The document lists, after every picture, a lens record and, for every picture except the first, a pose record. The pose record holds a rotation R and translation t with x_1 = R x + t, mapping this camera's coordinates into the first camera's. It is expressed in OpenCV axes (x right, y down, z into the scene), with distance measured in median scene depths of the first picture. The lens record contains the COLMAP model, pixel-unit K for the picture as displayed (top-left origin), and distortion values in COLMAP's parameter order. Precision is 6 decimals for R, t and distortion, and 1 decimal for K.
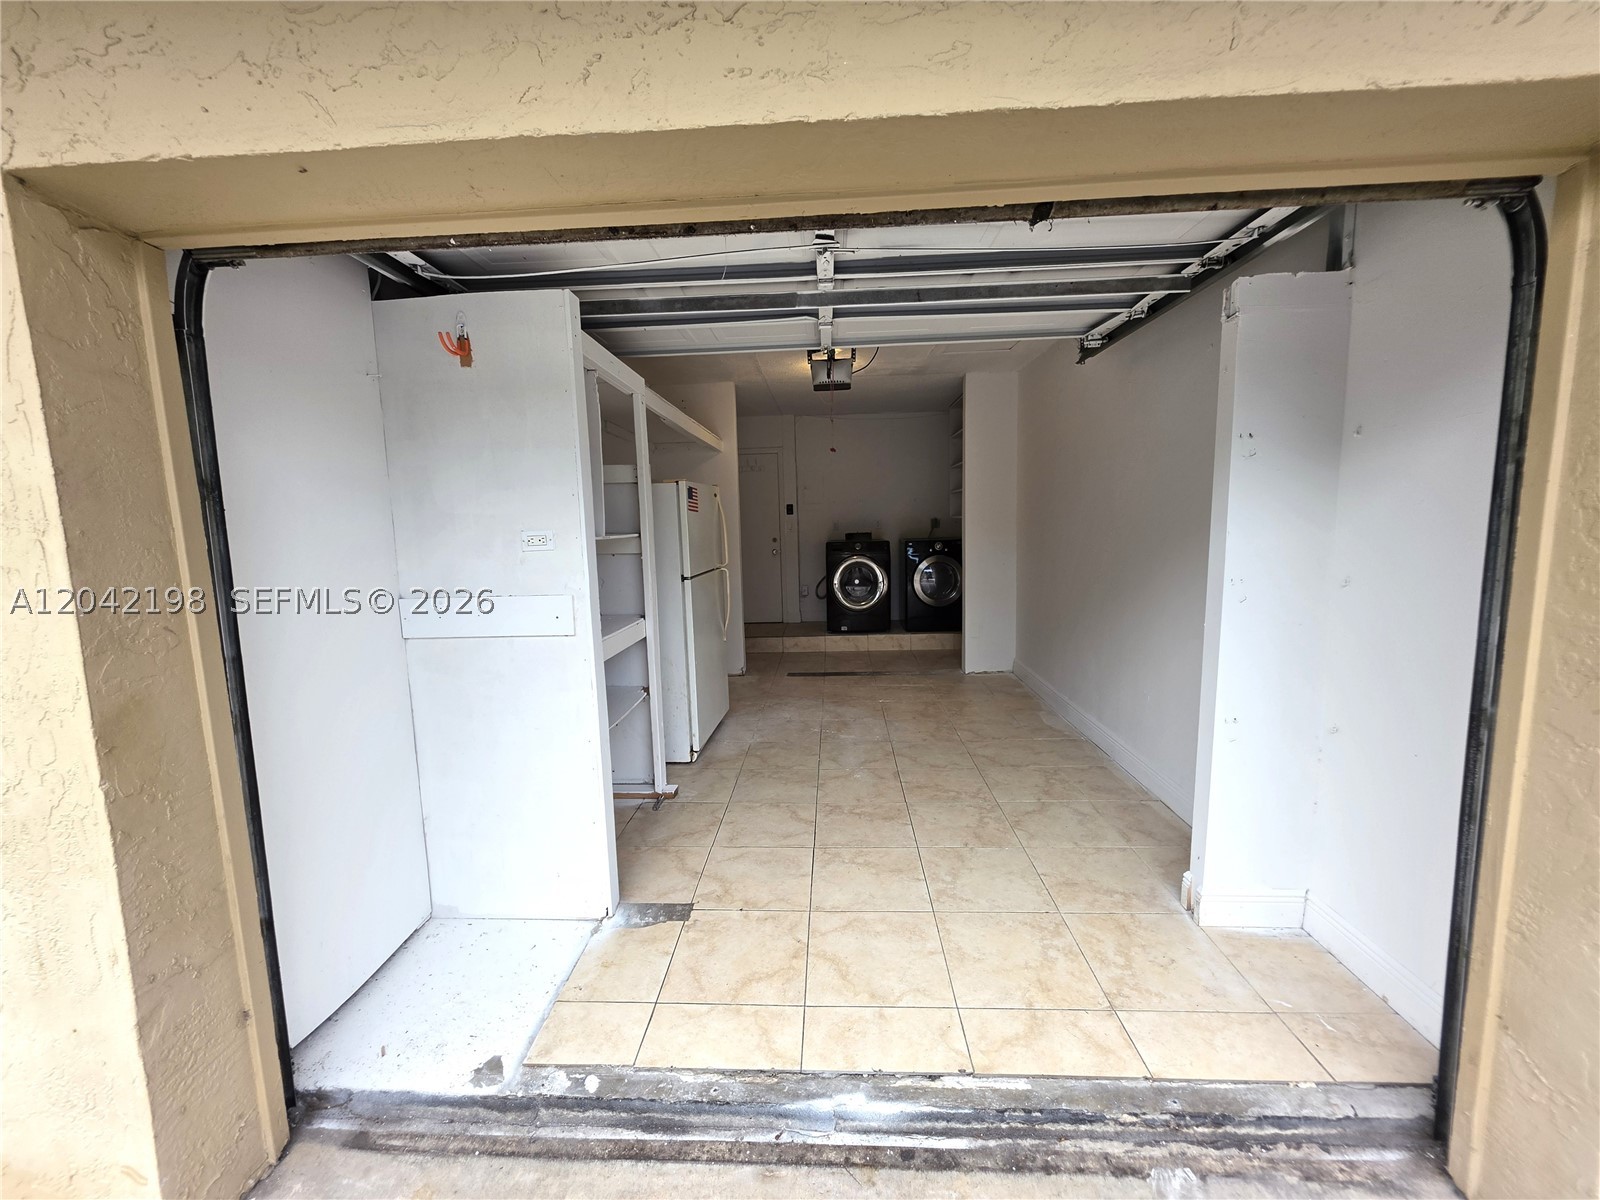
lens RADIAL K [[649.0, 0, 800.0], [0, 649.0, 600.0], [0, 0, 1]] dist [0.014920, 0.000095]
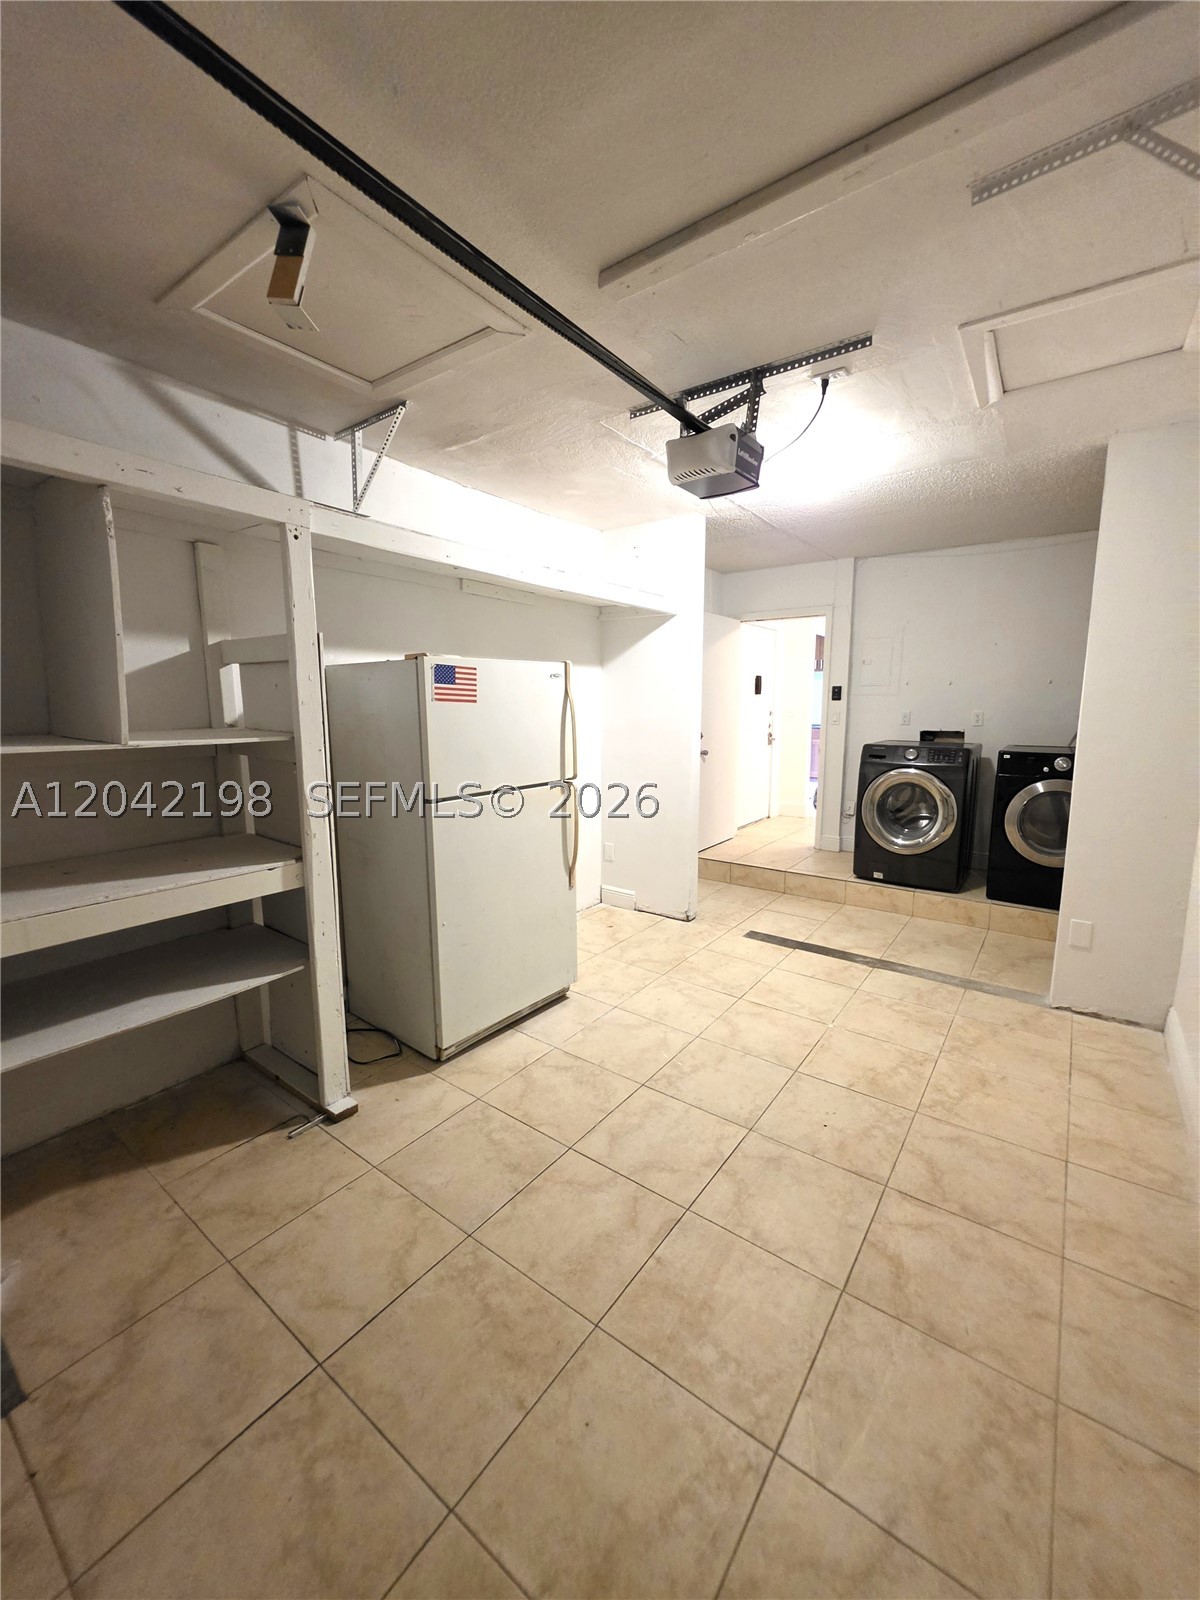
lens RADIAL K [[649.0, 0, 600.0], [0, 649.0, 800.0], [0, 0, 1]] dist [0.014920, 0.000095]
pose [[0.837677, 0.102977, -0.536370, 0.225245], [-0.088009, 0.994681, 0.053520, -0.055259], [0.539028, 0.002373, 0.842284, 0.357703]]
